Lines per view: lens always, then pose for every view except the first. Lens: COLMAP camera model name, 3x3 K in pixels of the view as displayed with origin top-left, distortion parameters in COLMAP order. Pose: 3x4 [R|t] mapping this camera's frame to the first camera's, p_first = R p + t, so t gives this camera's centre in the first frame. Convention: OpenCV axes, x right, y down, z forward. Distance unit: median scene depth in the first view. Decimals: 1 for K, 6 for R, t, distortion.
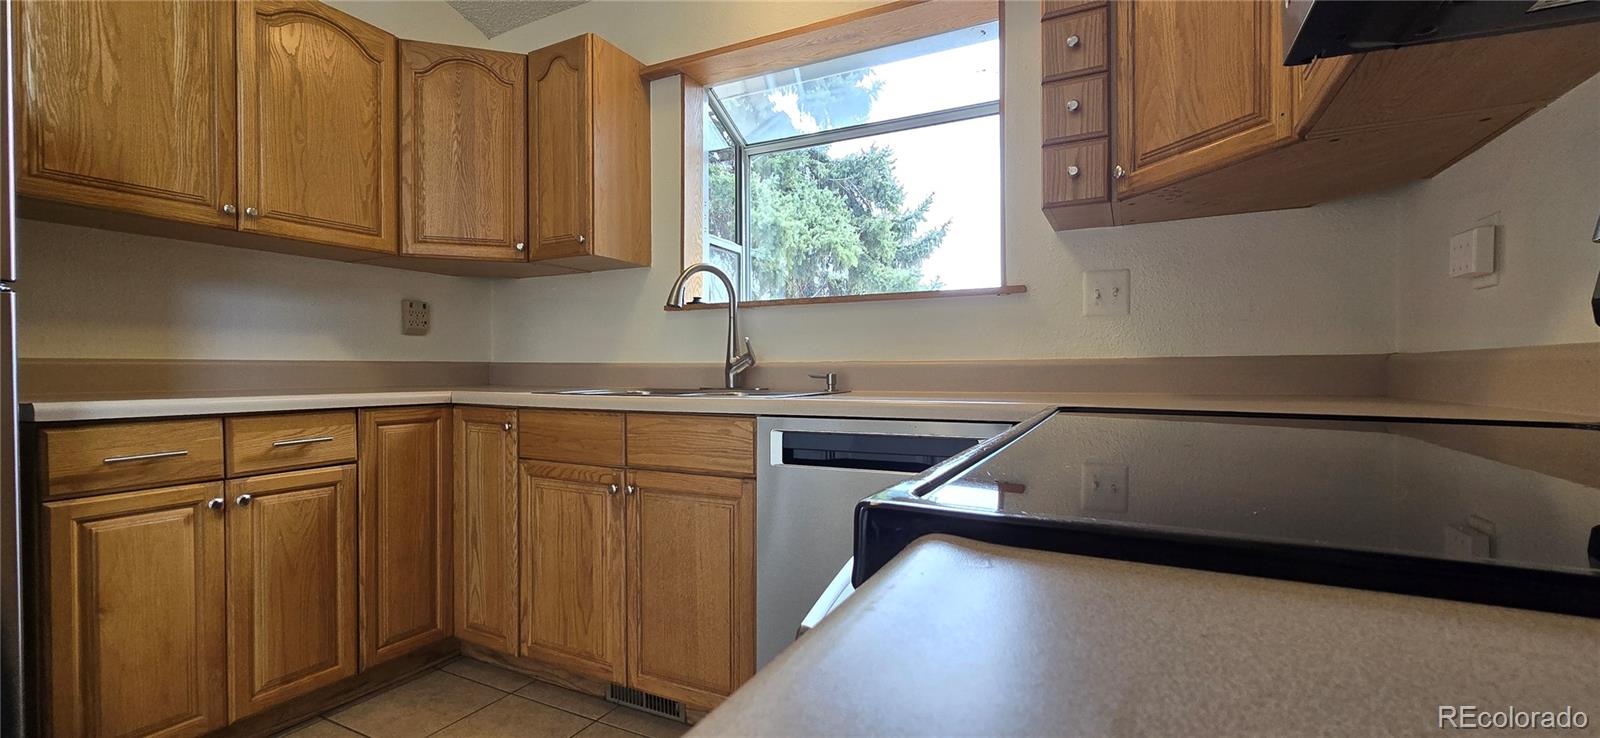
lens RADIAL K [[658.2, 0, 800.3], [0, 658.2, 372.8], [0, 0, 1]] dist [-0.000948, 0.000568]
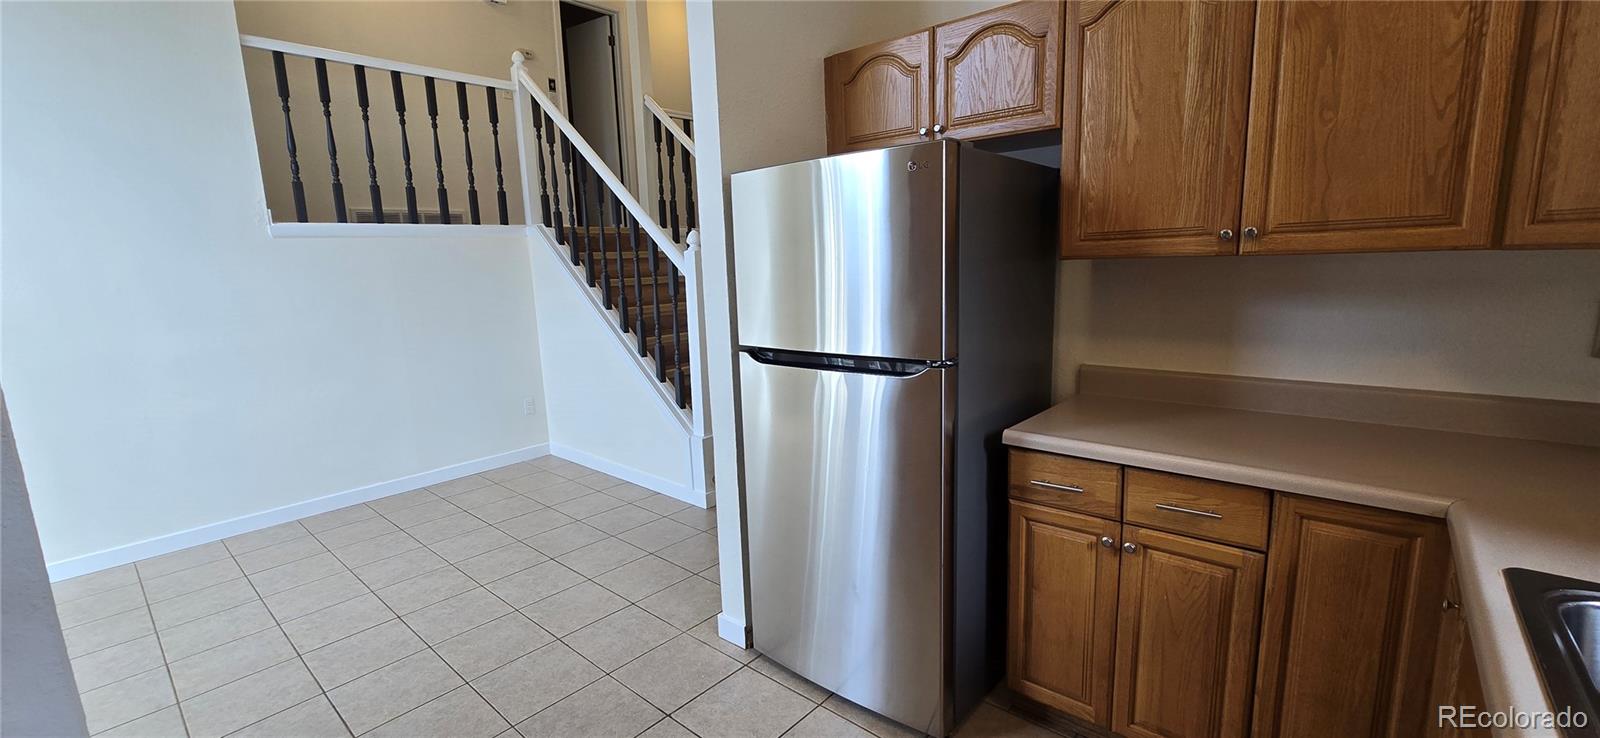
lens RADIAL K [[658.2, 0, 785.8], [0, 658.2, 377.0], [0, 0, 1]] dist [-0.000948, 0.000568]
pose [[-0.254075, 0.183205, -0.949675, 0.189092], [0.032418, 0.982957, 0.180952, -0.234197], [0.966641, 0.015189, -0.255684, 0.631555]]
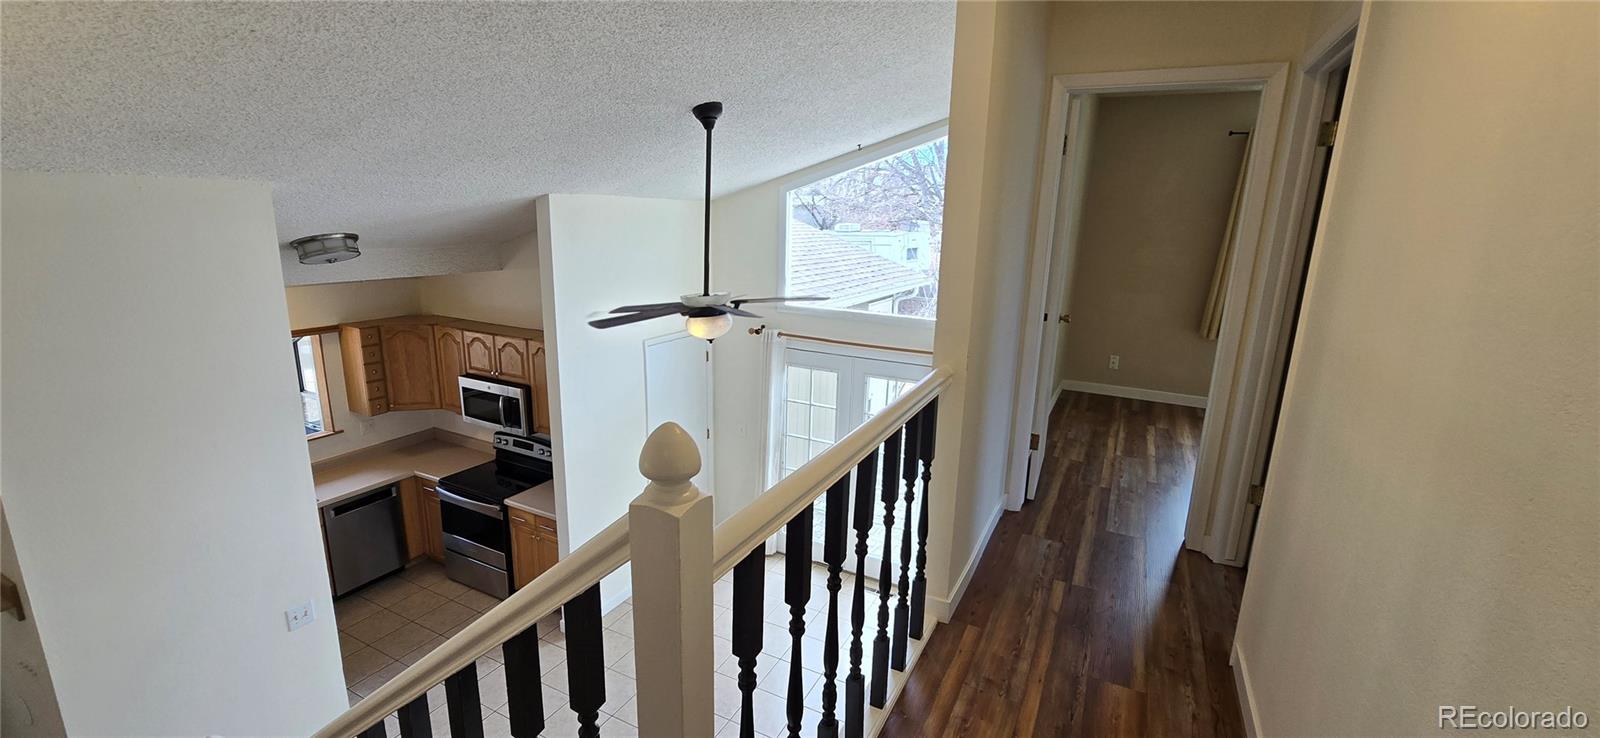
lens RADIAL K [[658.2, 0, 798.3], [0, 658.2, 369.4], [0, 0, 1]] dist [-0.000948, 0.000568]
pose [[0.004371, -0.225976, 0.974123, -2.528440], [-0.028986, 0.973694, 0.226007, -1.151927], [-0.999570, -0.029224, -0.002294, -1.069291]]
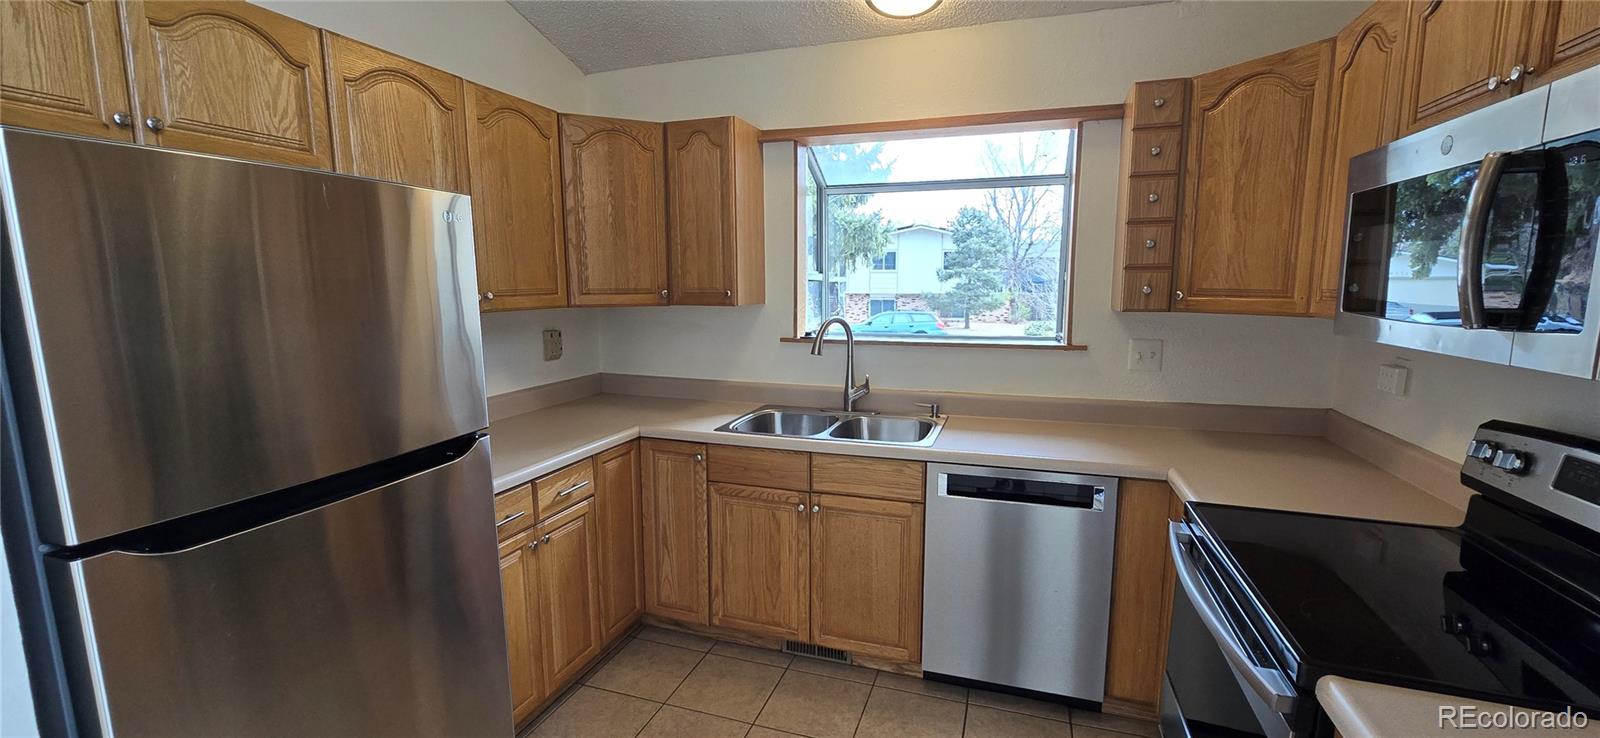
lens RADIAL K [[658.2, 0, 805.6], [0, 658.2, 373.7], [0, 0, 1]] dist [-0.000948, 0.000568]
pose [[0.989392, -0.022144, 0.143570, -0.441558], [0.002064, 0.990357, 0.138523, -0.268990], [-0.145253, -0.136757, 0.979898, -0.270816]]
